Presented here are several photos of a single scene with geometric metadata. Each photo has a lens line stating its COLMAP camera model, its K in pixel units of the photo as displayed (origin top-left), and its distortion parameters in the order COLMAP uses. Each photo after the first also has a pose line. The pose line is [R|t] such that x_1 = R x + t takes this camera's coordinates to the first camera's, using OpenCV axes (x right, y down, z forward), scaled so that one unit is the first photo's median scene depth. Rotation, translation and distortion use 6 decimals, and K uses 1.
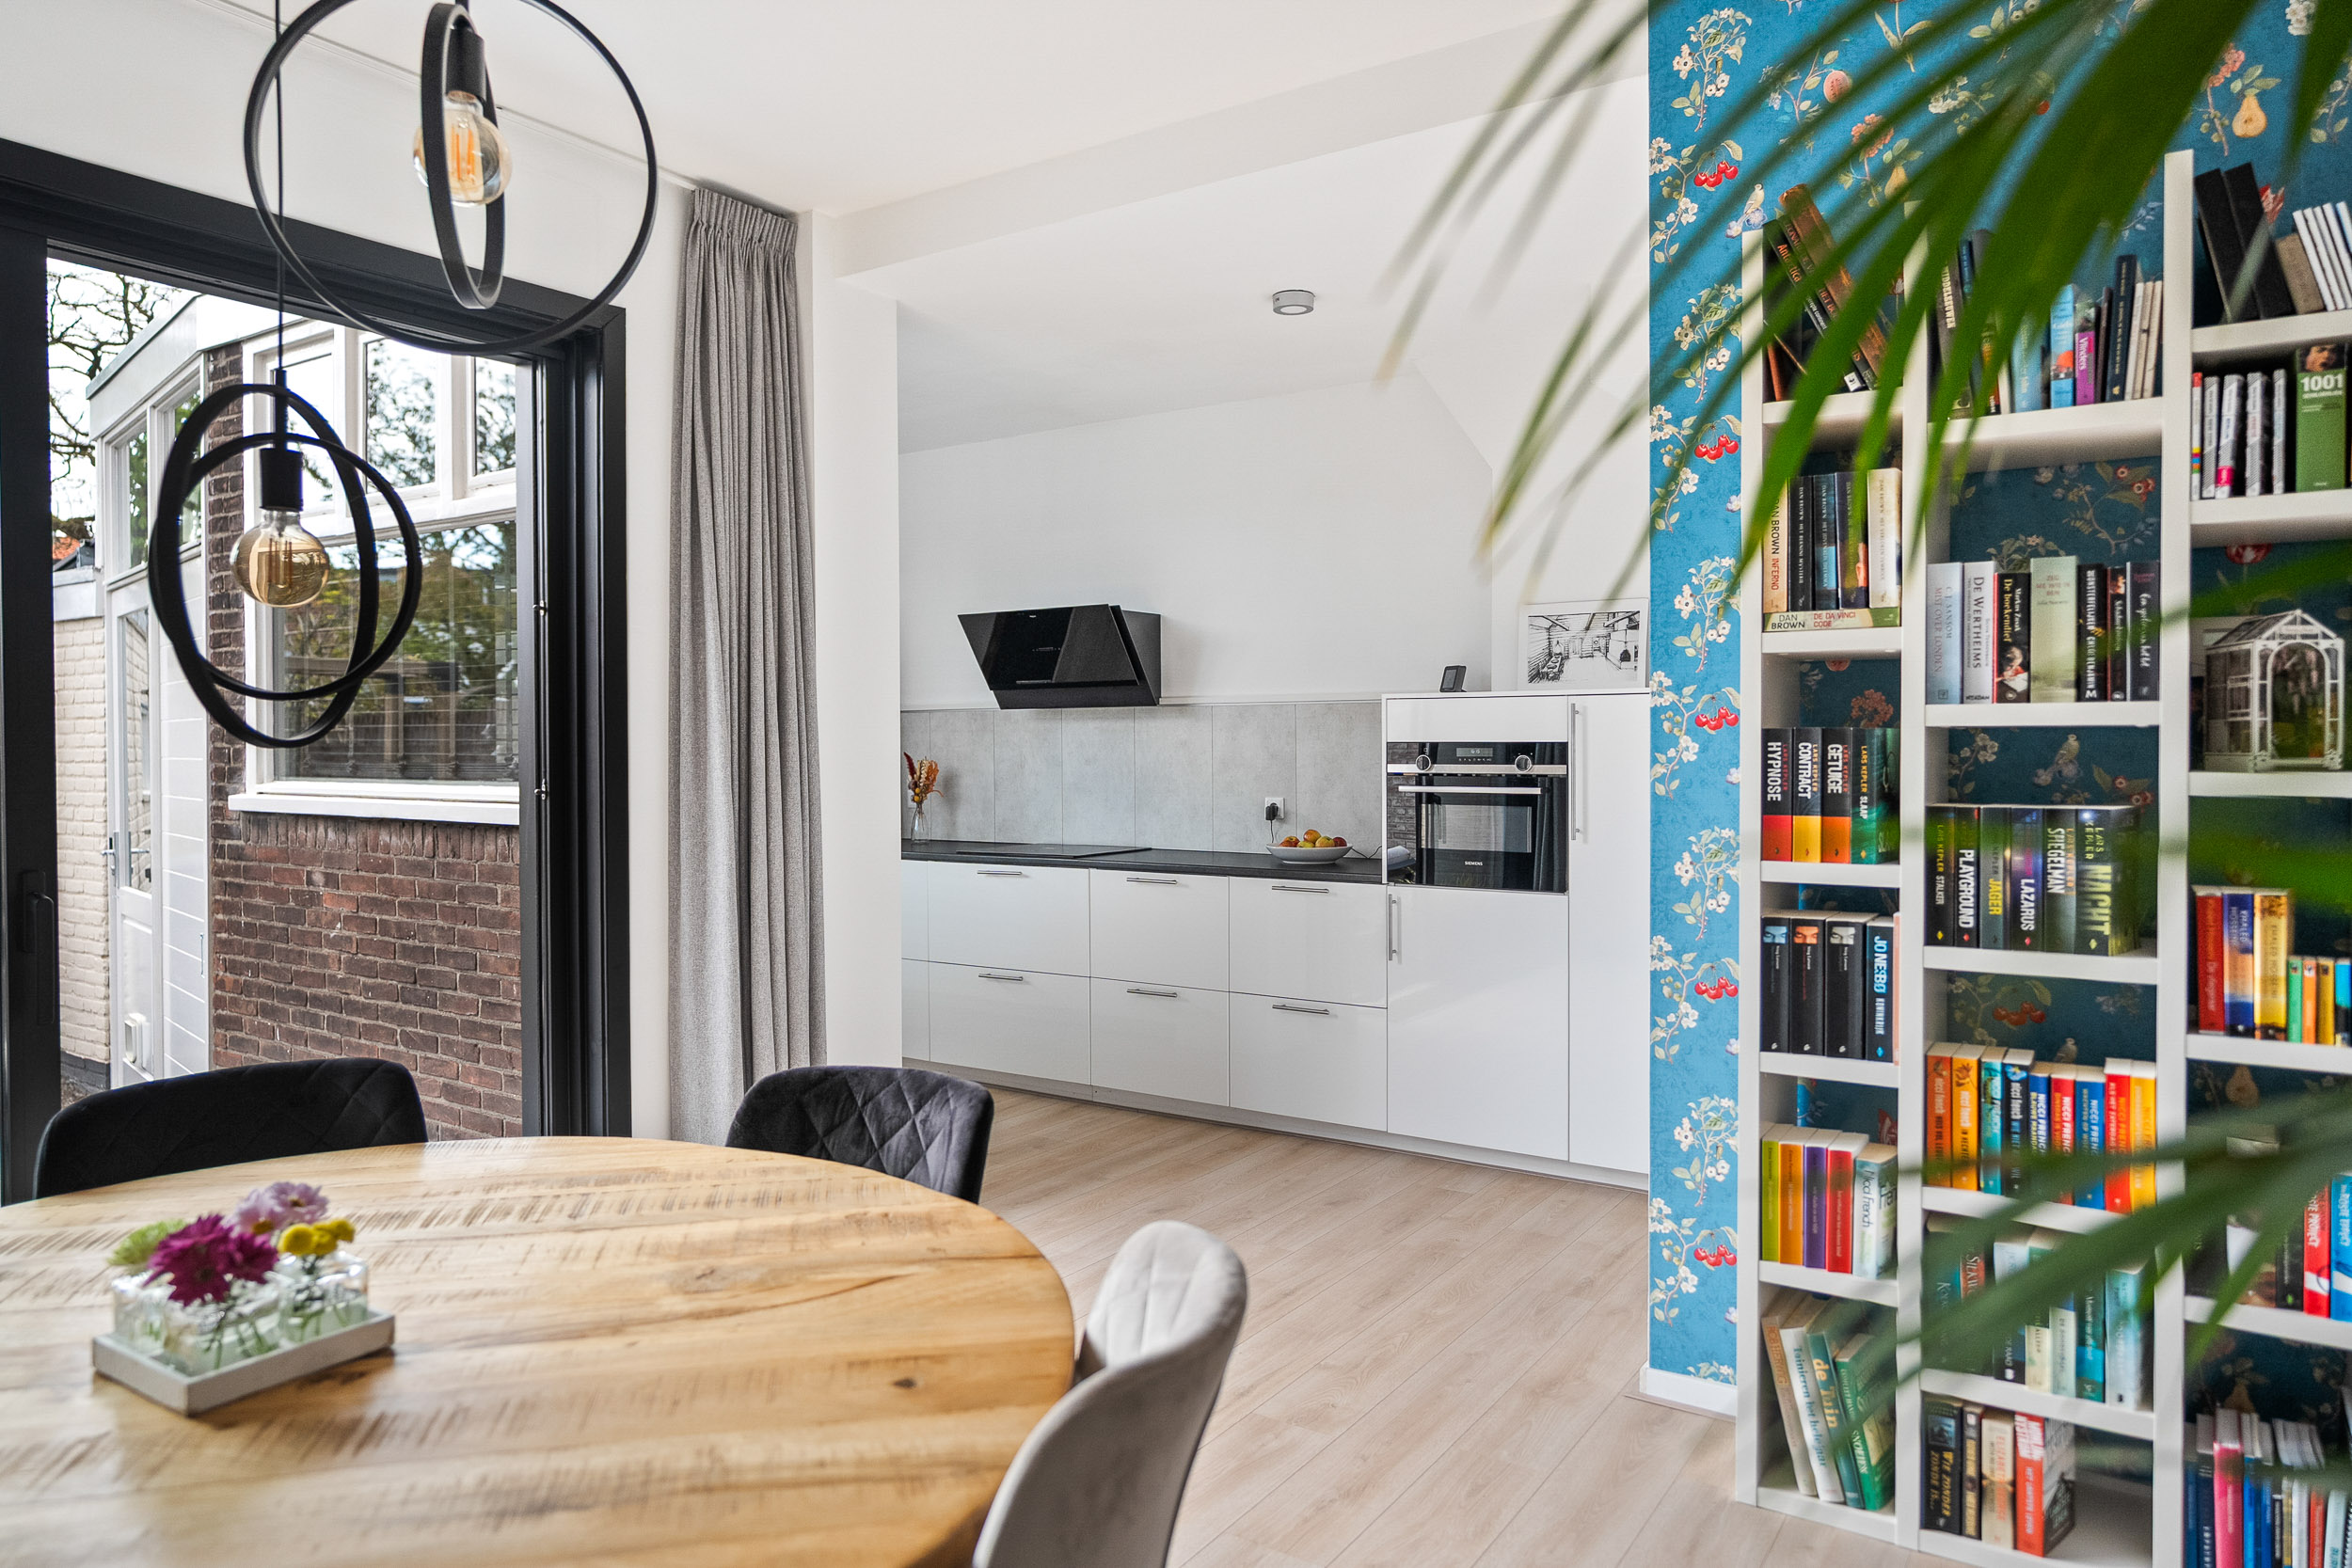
lens RADIAL K [[1492.5, 0, 1173.8], [0, 1492.5, 785.9], [0, 0, 1]] dist [-0.003605, 0.000284]
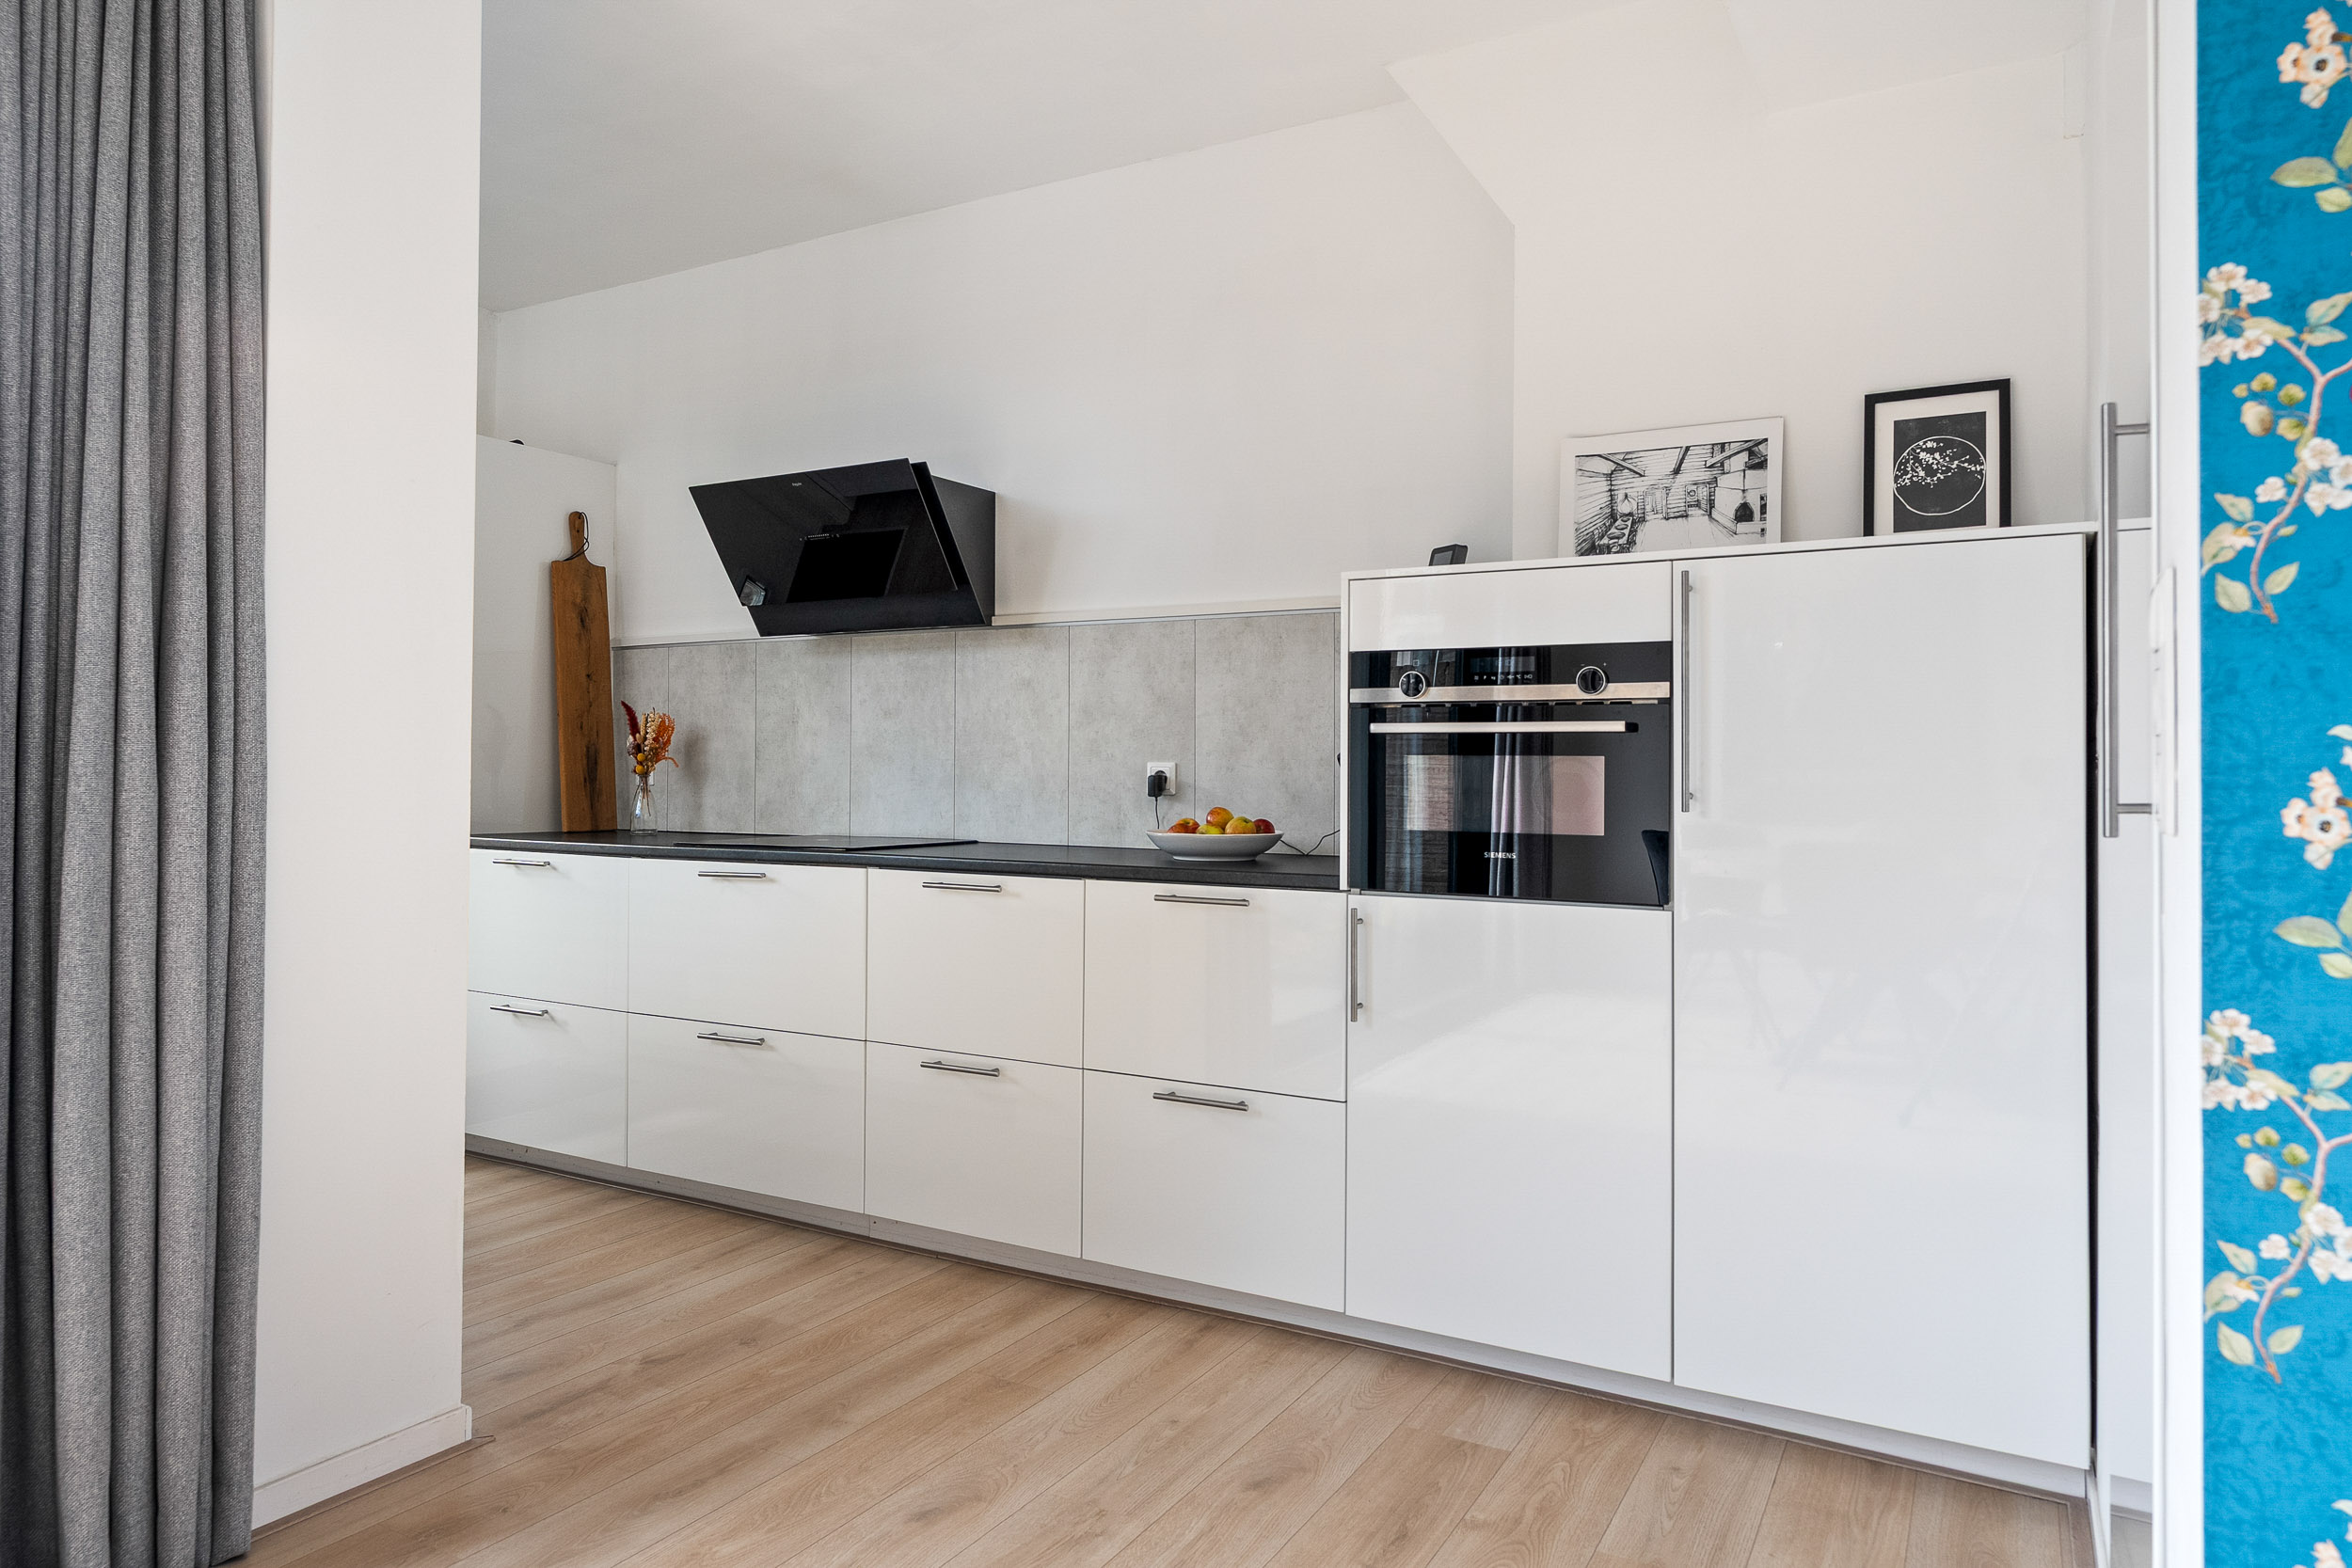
lens RADIAL K [[1492.5, 0, 1176.9], [0, 1492.5, 781.2], [0, 0, 1]] dist [-0.003605, 0.000284]
pose [[0.997308, 0.010495, 0.072570, 0.028792], [-0.009088, 0.999765, -0.019684, 0.031142], [-0.072760, 0.018972, 0.997169, 0.373635]]
